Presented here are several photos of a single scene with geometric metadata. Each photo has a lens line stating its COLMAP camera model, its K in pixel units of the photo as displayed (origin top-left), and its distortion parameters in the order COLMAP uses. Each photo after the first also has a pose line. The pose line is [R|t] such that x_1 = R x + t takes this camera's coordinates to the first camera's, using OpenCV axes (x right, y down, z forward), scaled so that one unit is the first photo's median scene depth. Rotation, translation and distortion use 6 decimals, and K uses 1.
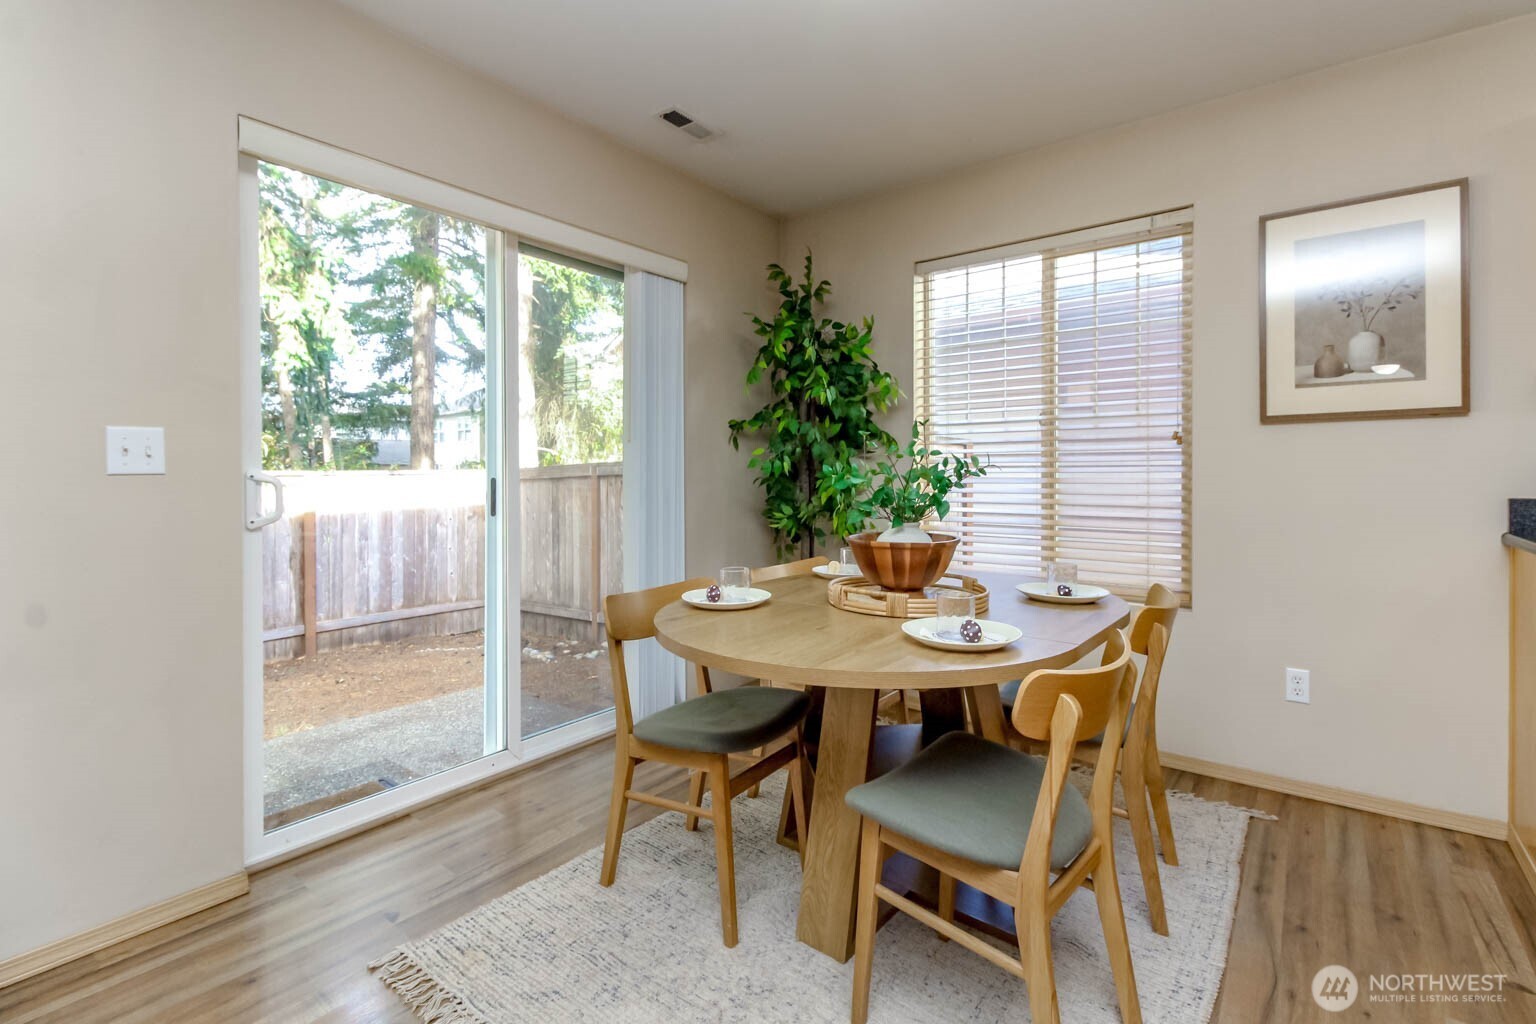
lens RADIAL K [[708.2, 0, 762.2], [0, 708.2, 470.9], [0, 0, 1]] dist [-0.003401, -0.004630]
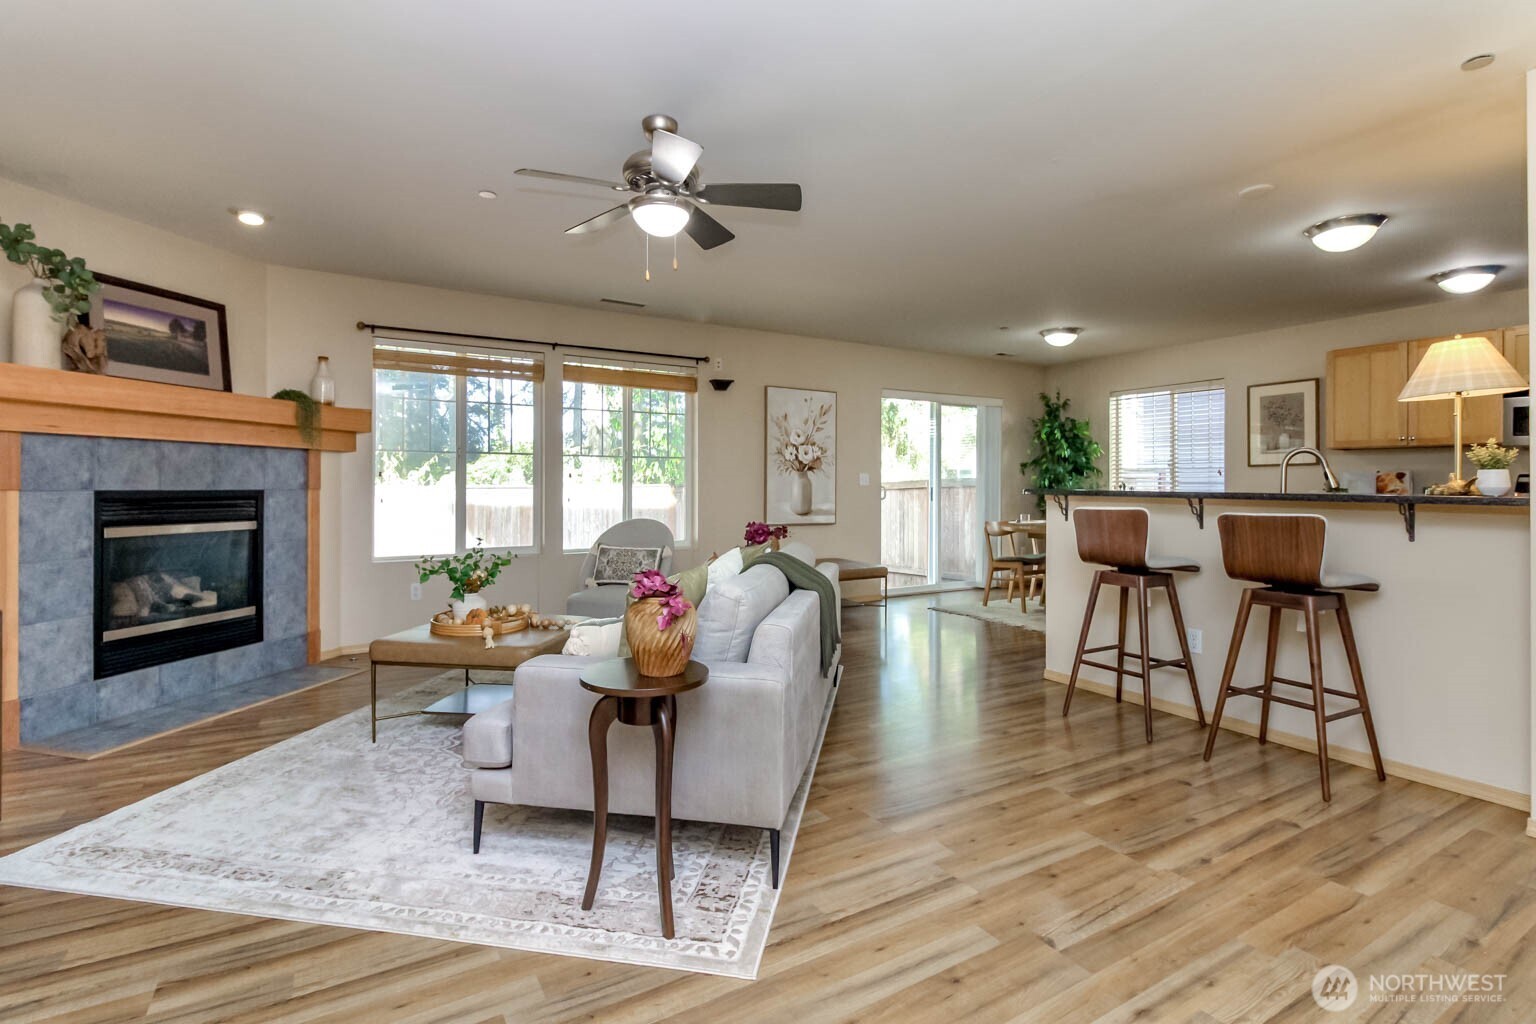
lens RADIAL K [[708.2, 0, 746.5], [0, 708.2, 481.2], [0, 0, 1]] dist [-0.003401, -0.004630]
pose [[0.920856, 0.003987, -0.389881, 0.030430], [-0.005625, 0.999979, -0.003060, -0.000553], [0.389861, 0.005011, 0.920860, -1.497974]]
